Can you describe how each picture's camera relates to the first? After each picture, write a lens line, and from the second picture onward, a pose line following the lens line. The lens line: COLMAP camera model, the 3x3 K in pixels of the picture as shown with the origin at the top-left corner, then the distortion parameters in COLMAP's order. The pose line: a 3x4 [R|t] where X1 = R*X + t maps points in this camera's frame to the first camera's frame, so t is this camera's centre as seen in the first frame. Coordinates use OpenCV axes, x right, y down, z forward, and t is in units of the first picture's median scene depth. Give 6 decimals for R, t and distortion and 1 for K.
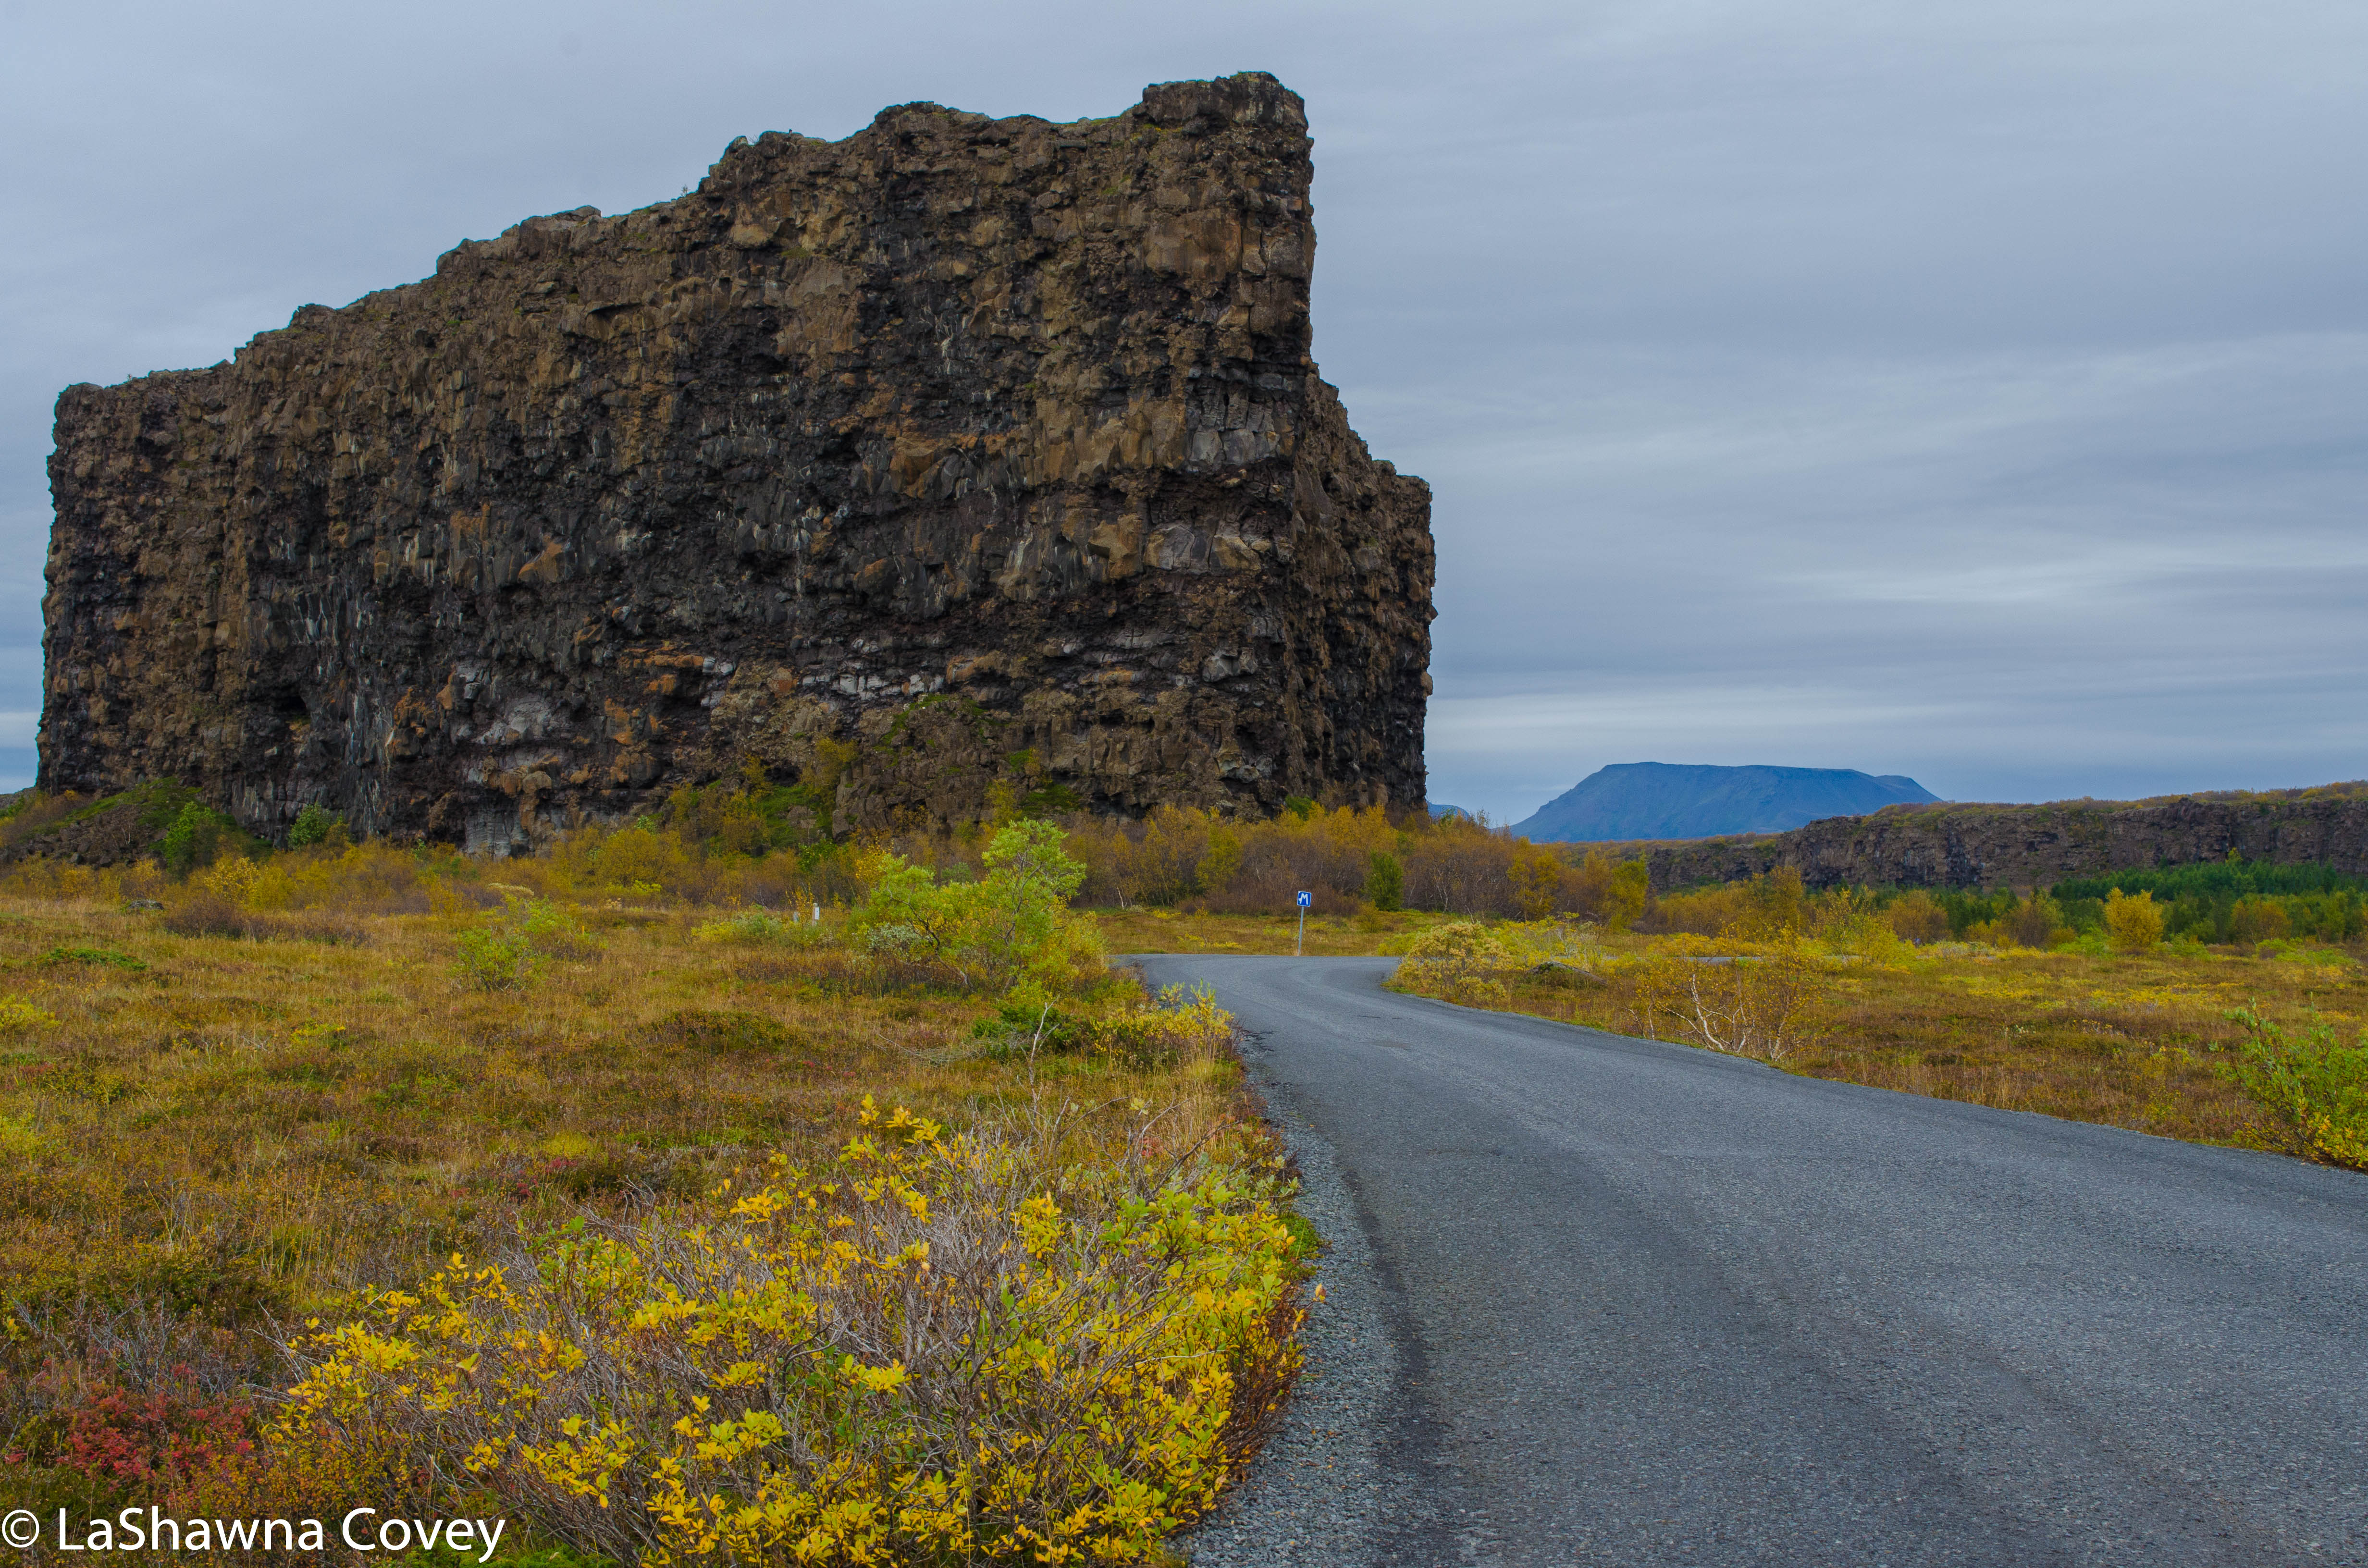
lens RADIAL K [[3535.4, 0, 1184.4], [0, 3535.4, 783.3], [0, 0, 1]] dist [0.009252, 0.000000]
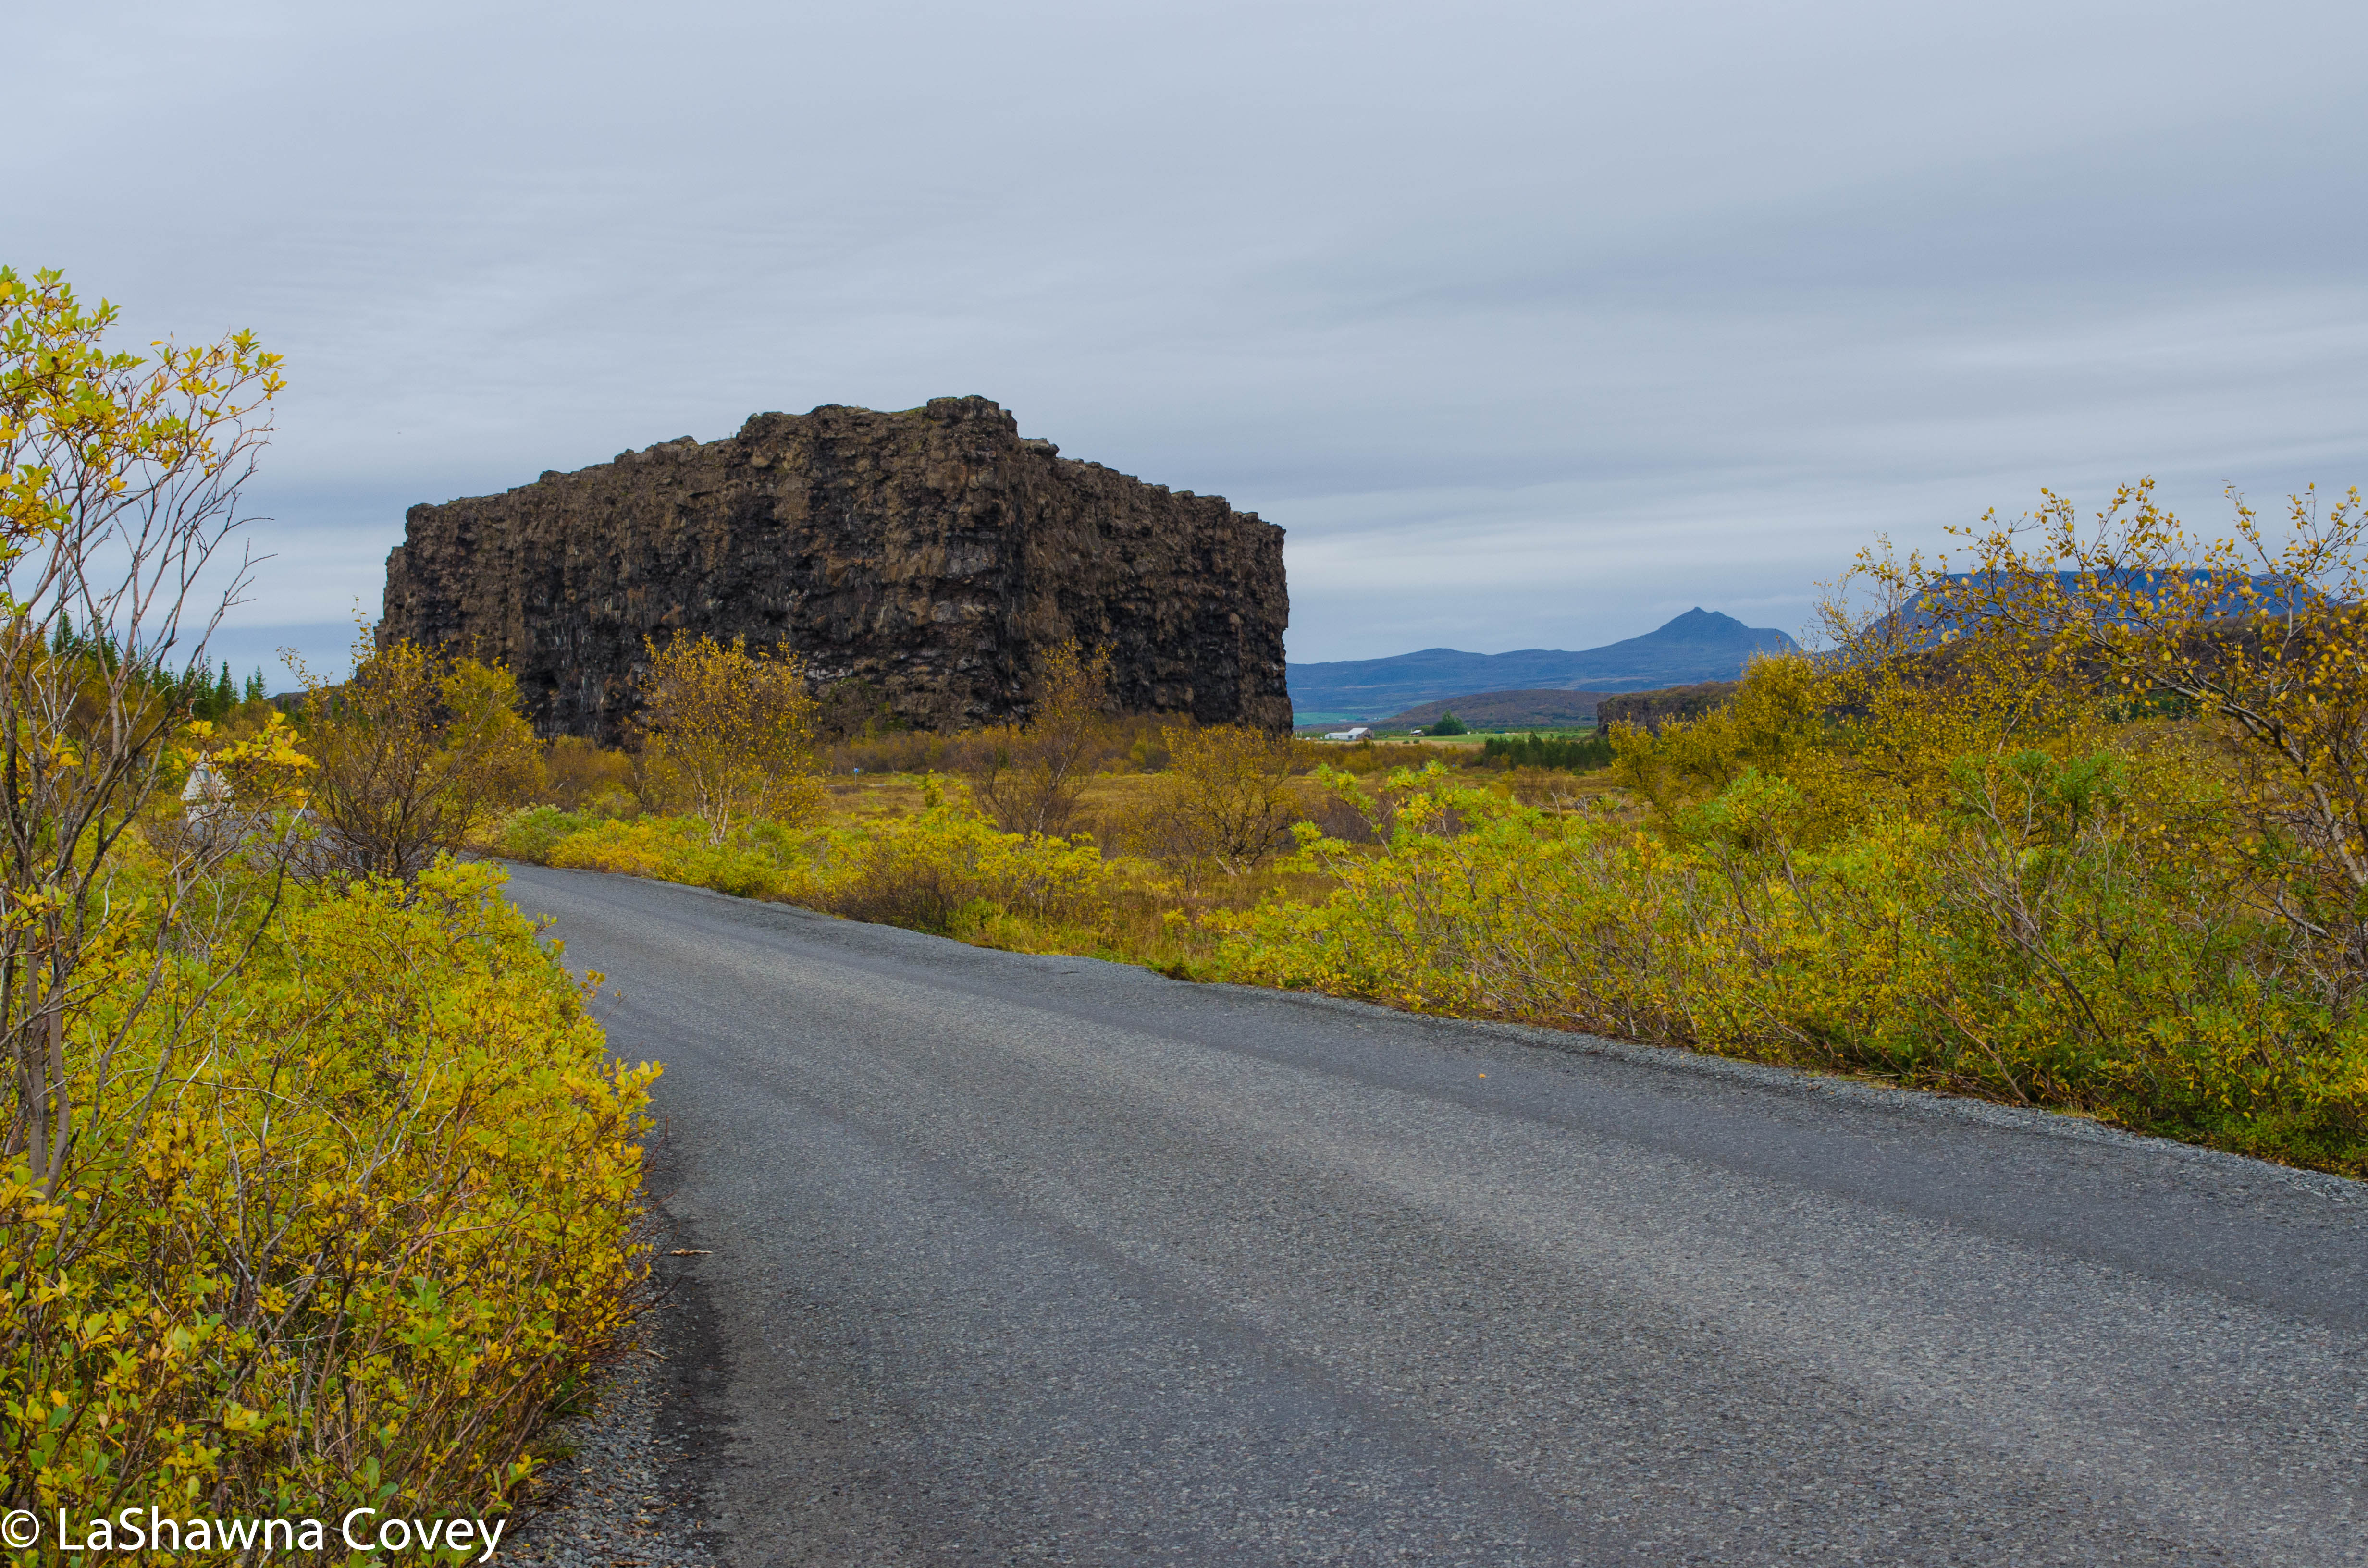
lens RADIAL K [[4076.7, 0, 1184.1], [0, 4076.7, 785.3], [0, 0, 1]] dist [0.013142, 0.000000]
pose [[0.996540, -0.039834, -0.072944, 0.300337], [0.042725, 0.998344, 0.038520, -0.044286], [0.071289, -0.041503, 0.996592, -1.422743]]
